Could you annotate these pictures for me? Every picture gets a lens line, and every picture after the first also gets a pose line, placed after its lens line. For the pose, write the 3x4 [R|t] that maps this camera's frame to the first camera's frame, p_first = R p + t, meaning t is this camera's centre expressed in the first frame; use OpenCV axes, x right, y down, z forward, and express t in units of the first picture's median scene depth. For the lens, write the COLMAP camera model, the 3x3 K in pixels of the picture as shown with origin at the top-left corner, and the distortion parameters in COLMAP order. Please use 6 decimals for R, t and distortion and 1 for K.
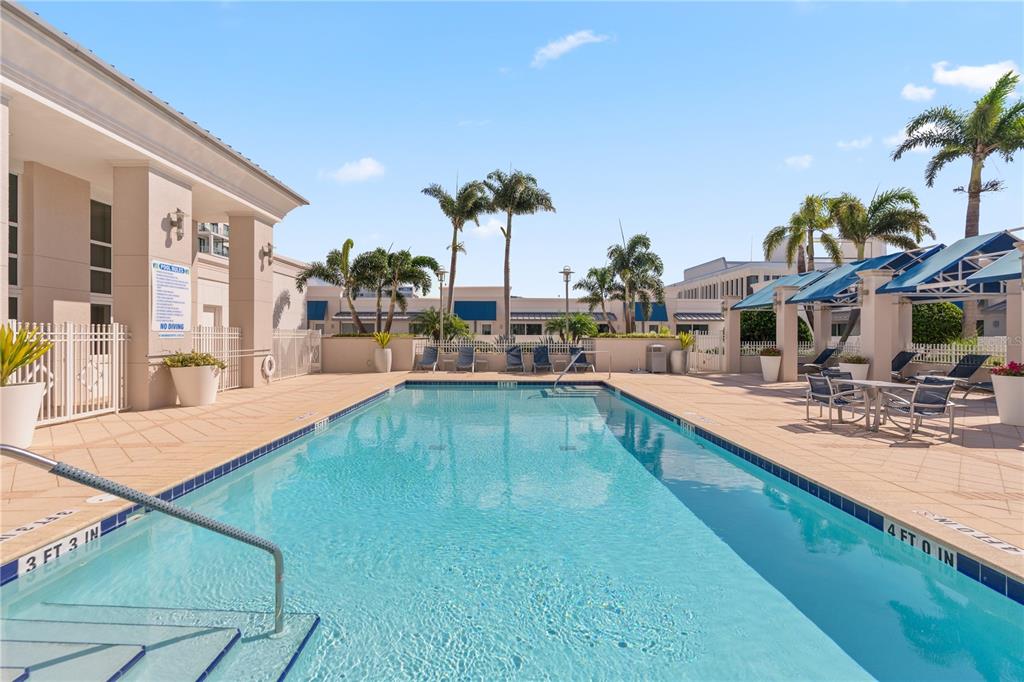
lens RADIAL K [[469.1, 0, 513.5], [0, 469.1, 329.7], [0, 0, 1]] dist [0.001242, 0.000942]
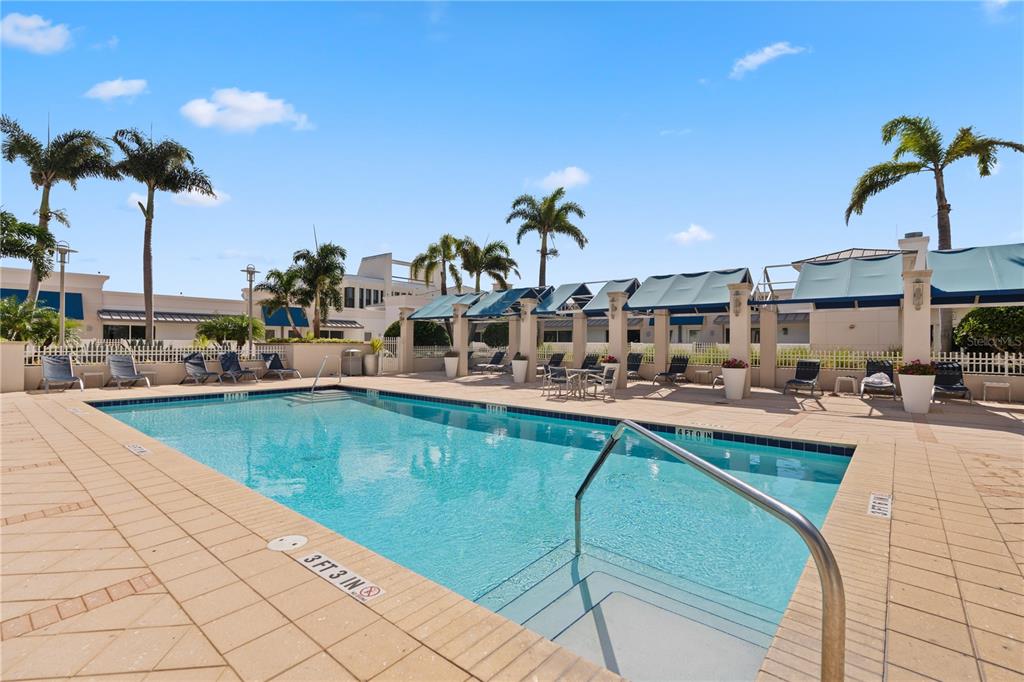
lens RADIAL K [[456.5, 0, 510.2], [0, 456.5, 338.0], [0, 0, 1]] dist [-0.008003, 0.000092]
pose [[0.659886, 0.009806, 0.751302, -0.218898], [-0.013366, 0.999910, -0.001311, 0.001731], [-0.751247, -0.009177, 0.659957, 0.035944]]
